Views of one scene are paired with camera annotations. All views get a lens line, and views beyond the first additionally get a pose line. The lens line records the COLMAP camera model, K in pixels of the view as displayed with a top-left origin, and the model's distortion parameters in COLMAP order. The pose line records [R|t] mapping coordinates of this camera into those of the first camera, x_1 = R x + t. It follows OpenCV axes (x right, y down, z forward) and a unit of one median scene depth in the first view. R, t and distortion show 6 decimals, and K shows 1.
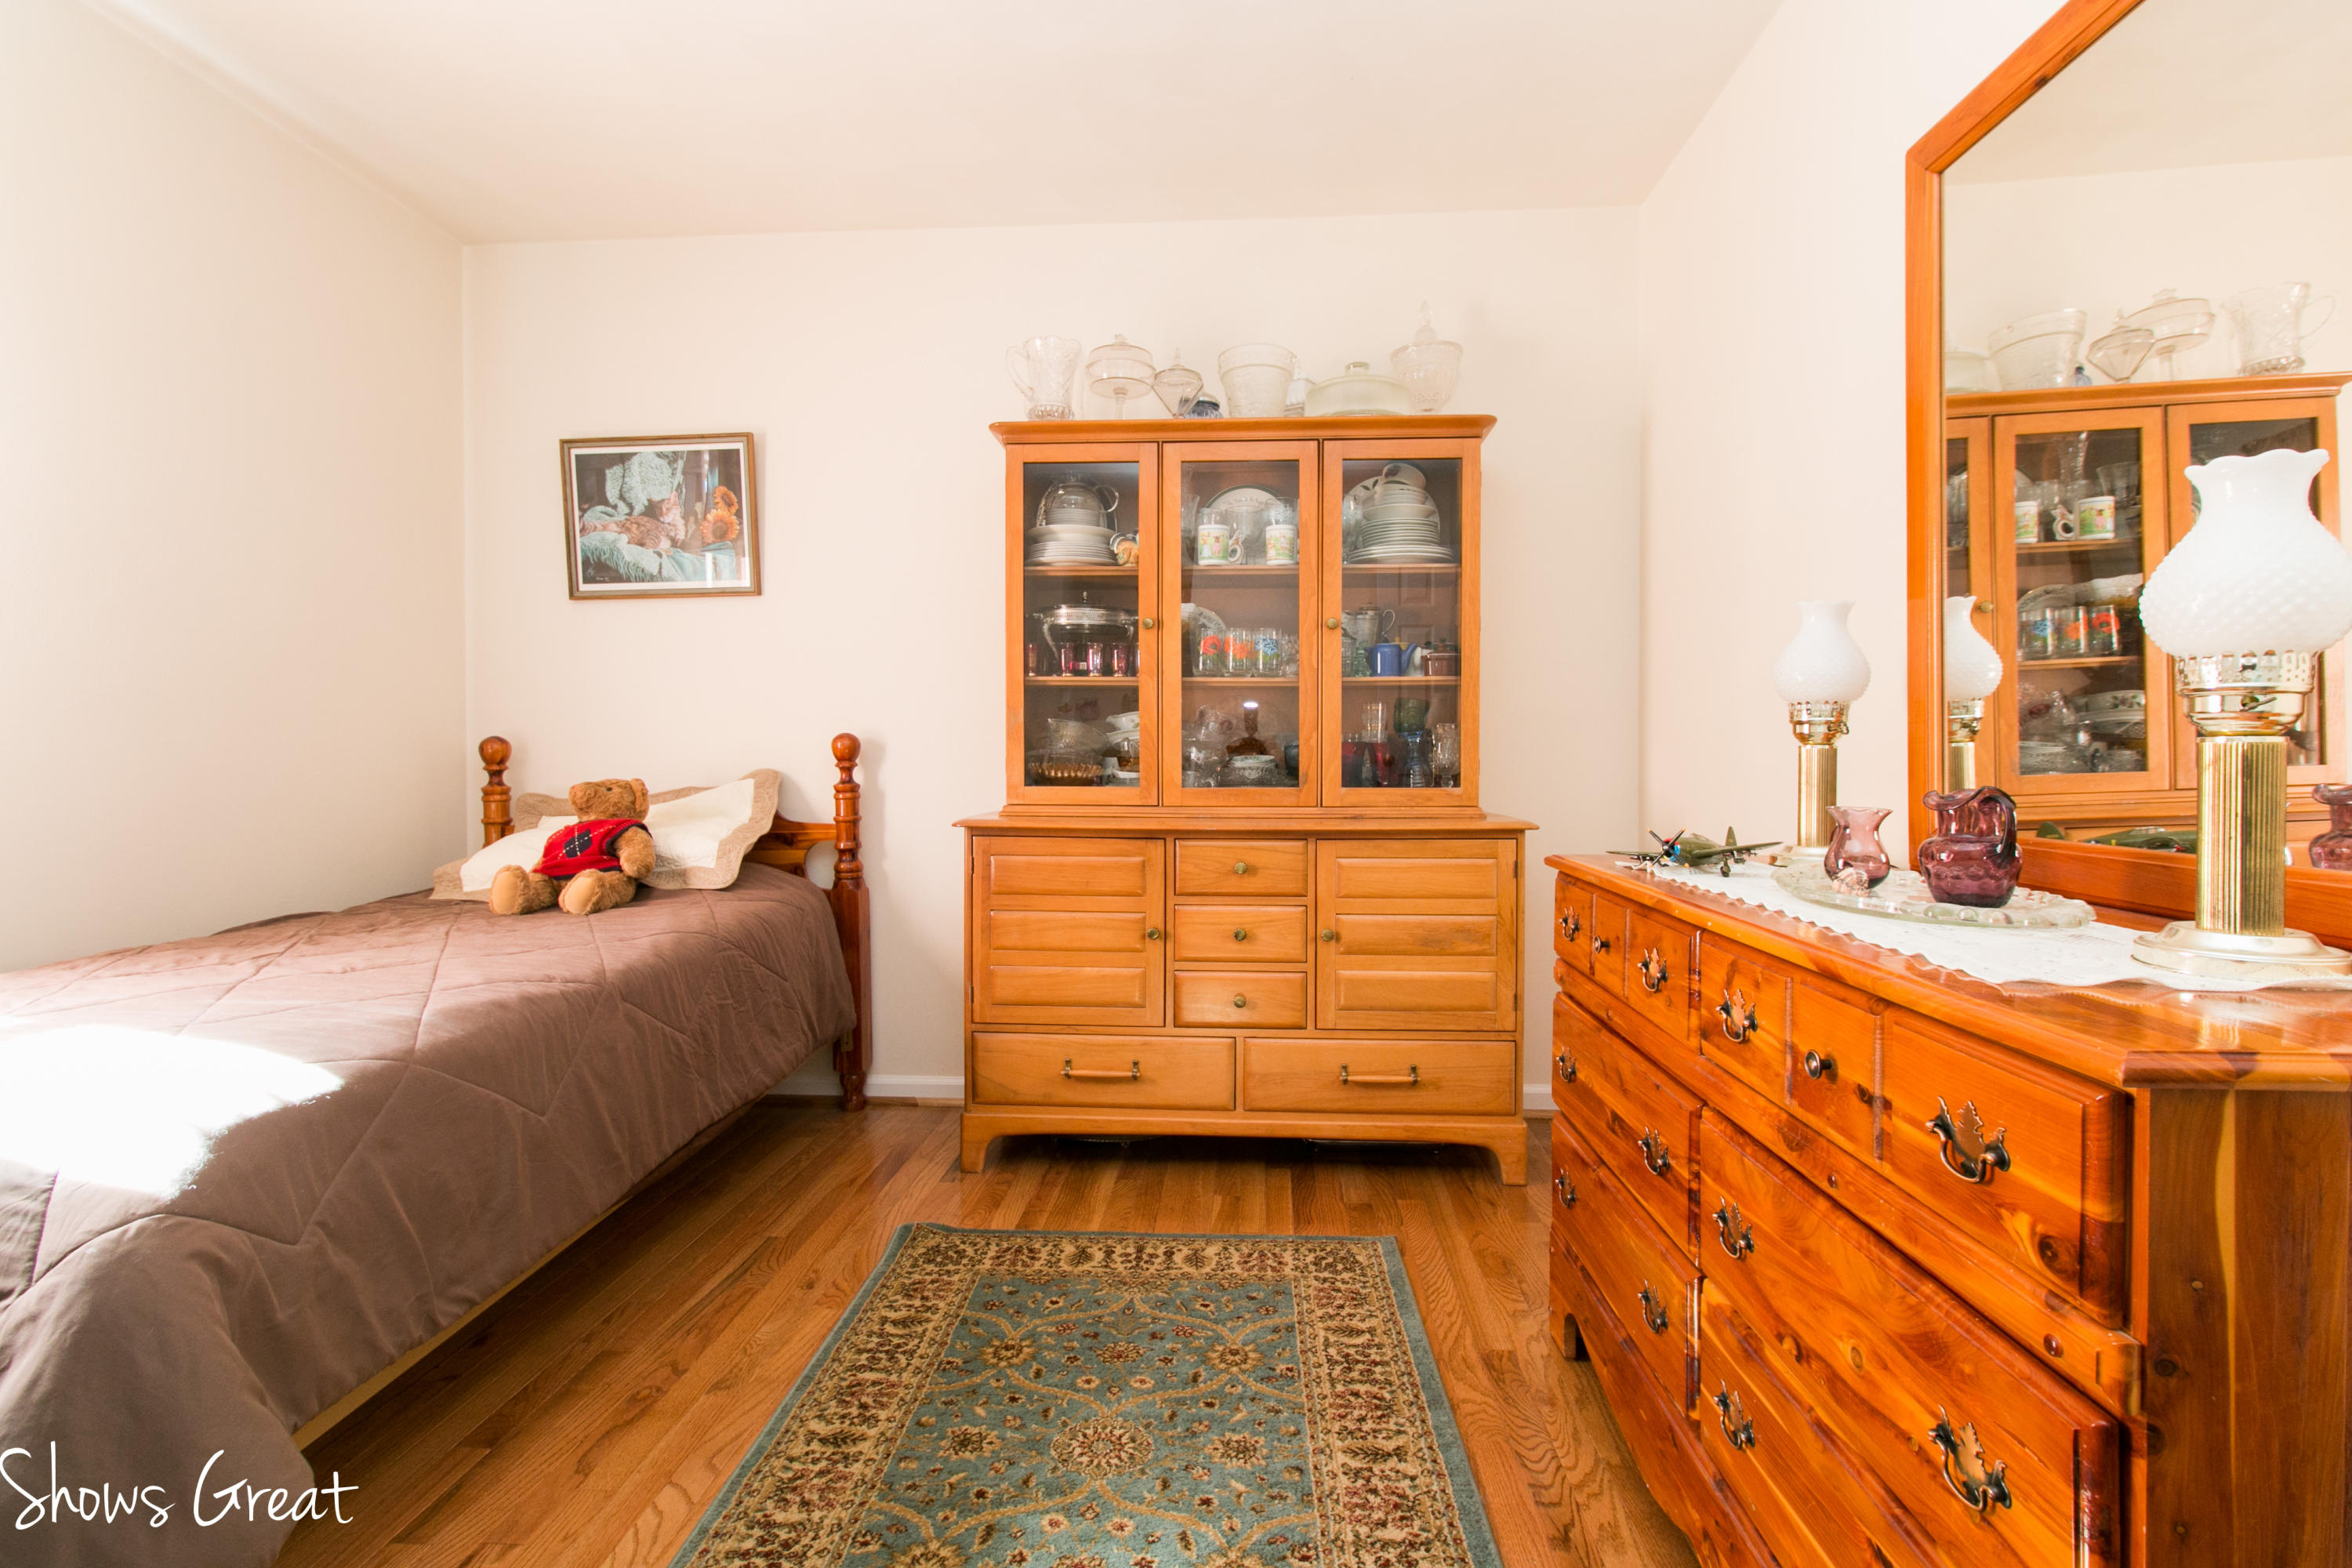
lens RADIAL K [[1084.0, 0, 1182.1], [0, 1084.0, 771.2], [0, 0, 1]] dist [0.001241, -0.000325]
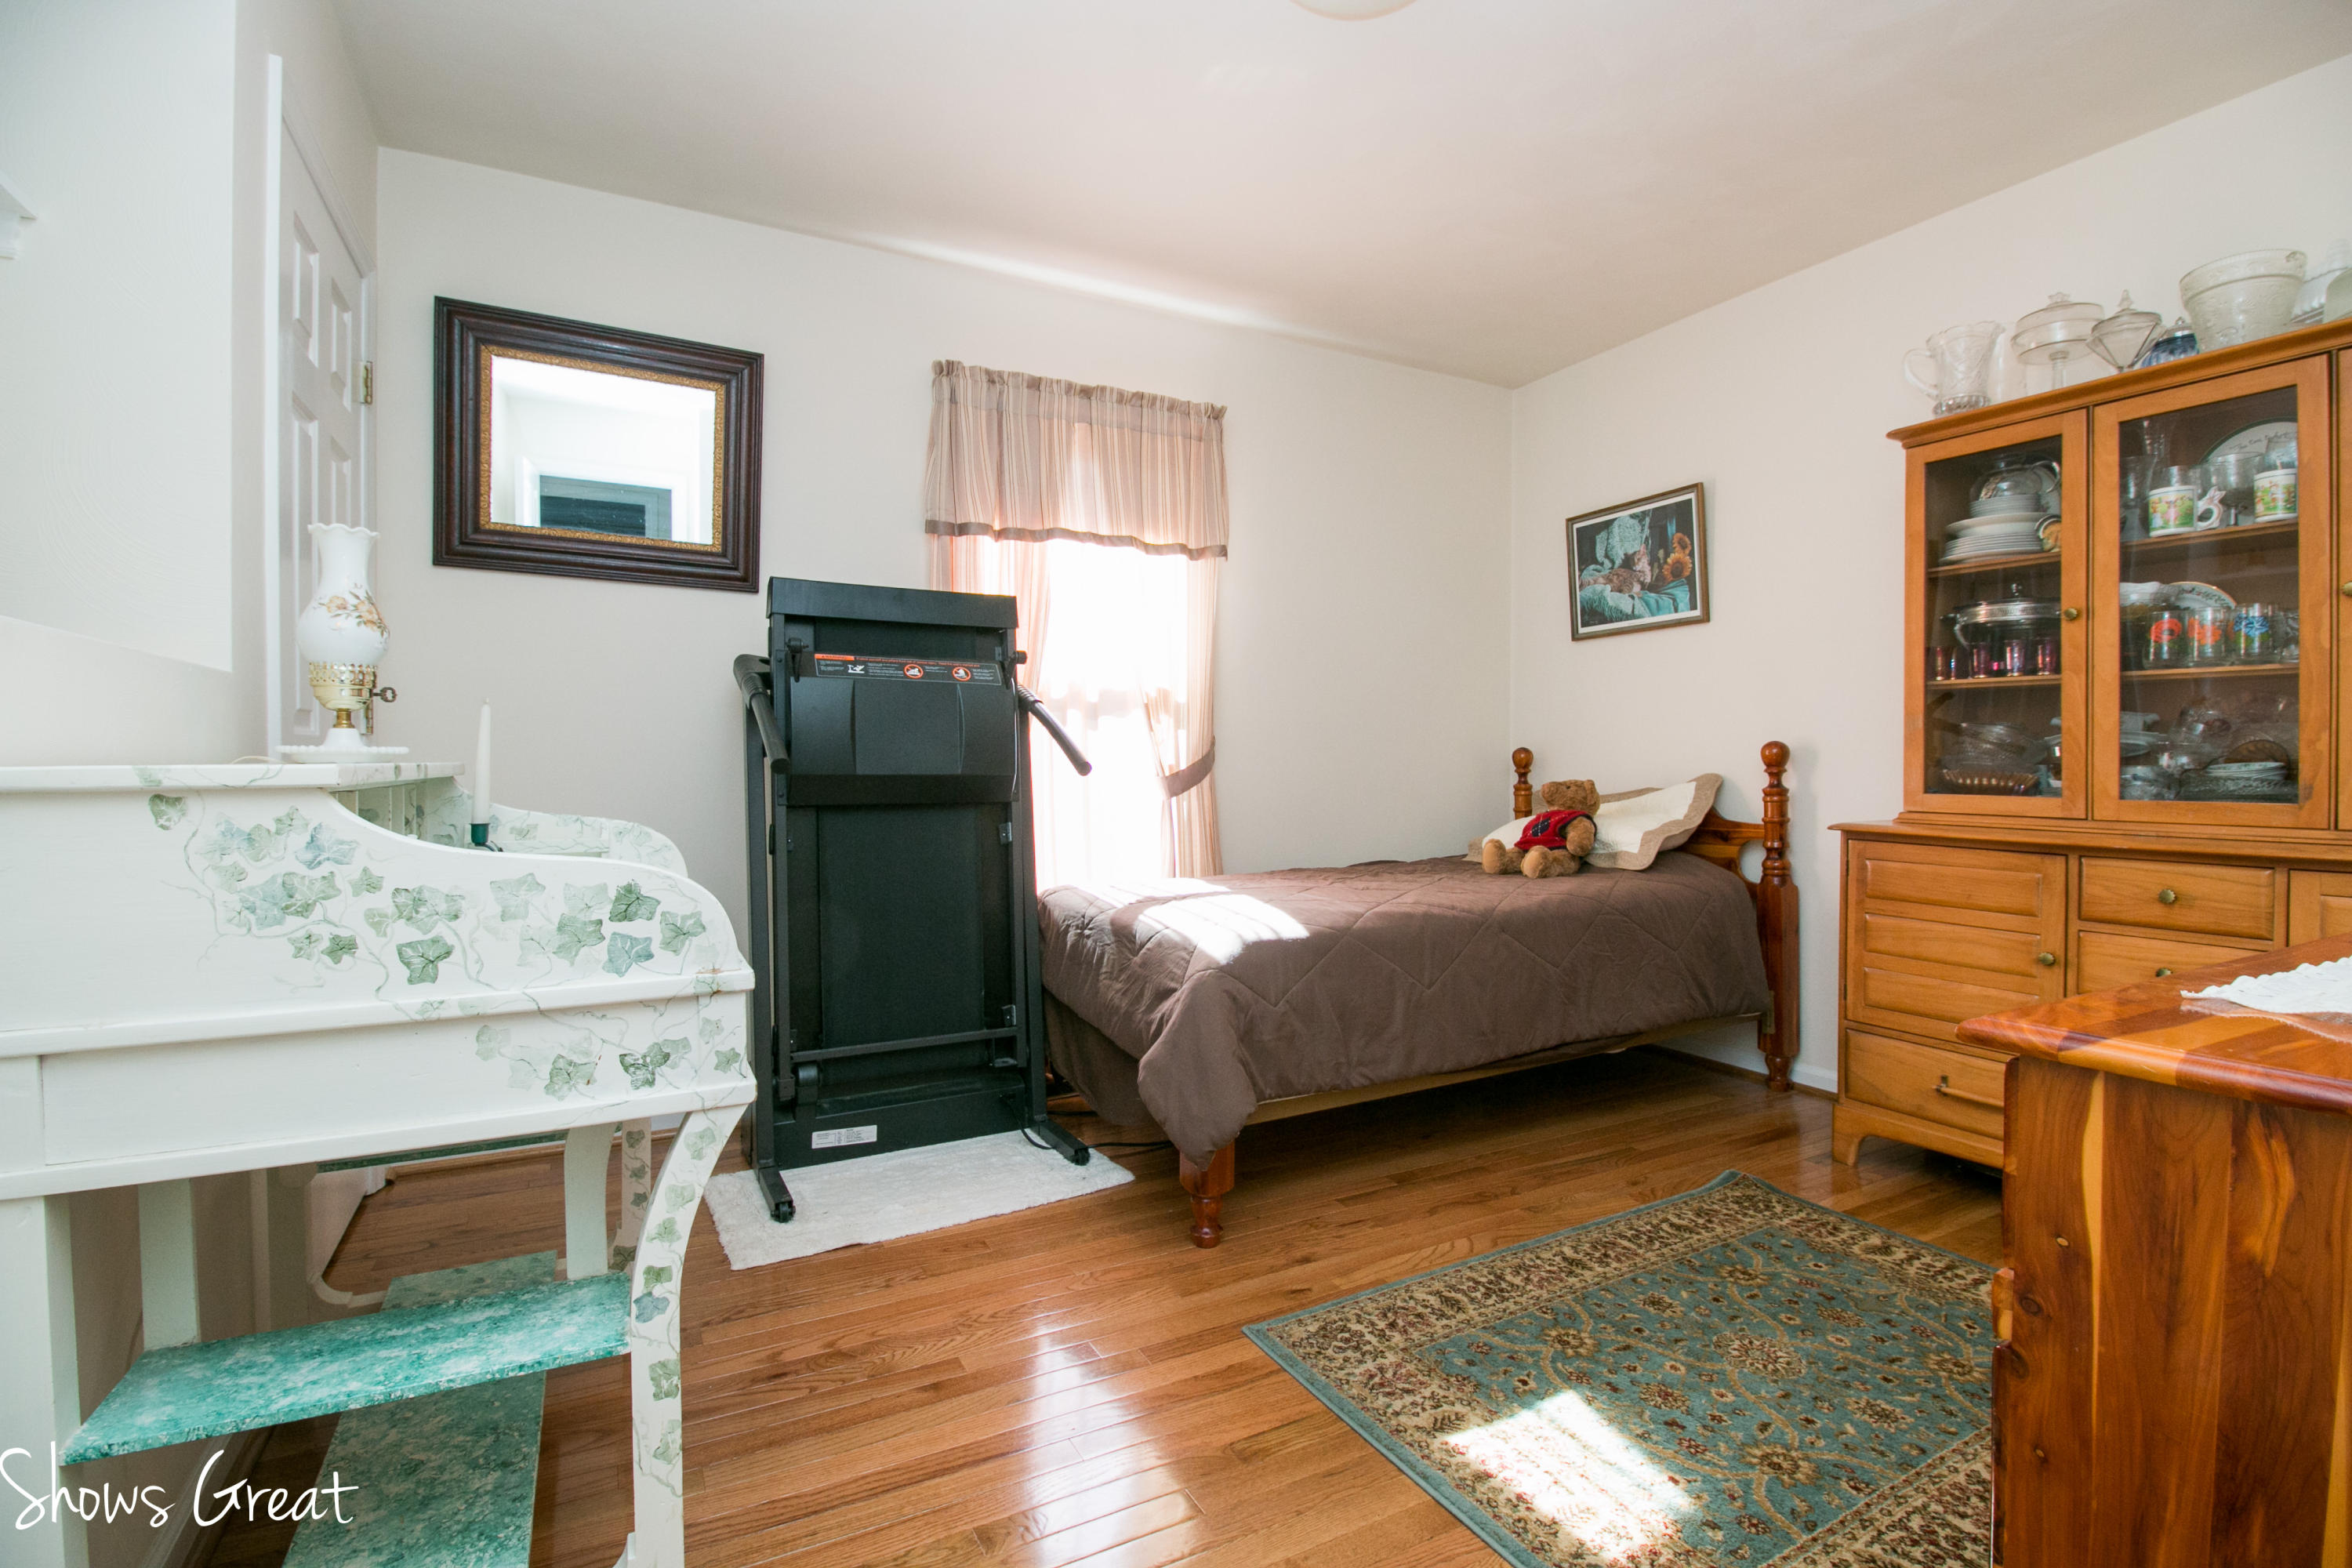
lens RADIAL K [[1084.6, 0, 1180.7], [0, 1084.6, 770.8], [0, 0, 1]] dist [0.002007, -0.014449]
pose [[0.522529, 0.008436, -0.852580, 0.339350], [-0.013737, 0.999905, 0.001475, 0.001321], [0.852511, 0.010941, 0.522595, -0.082801]]
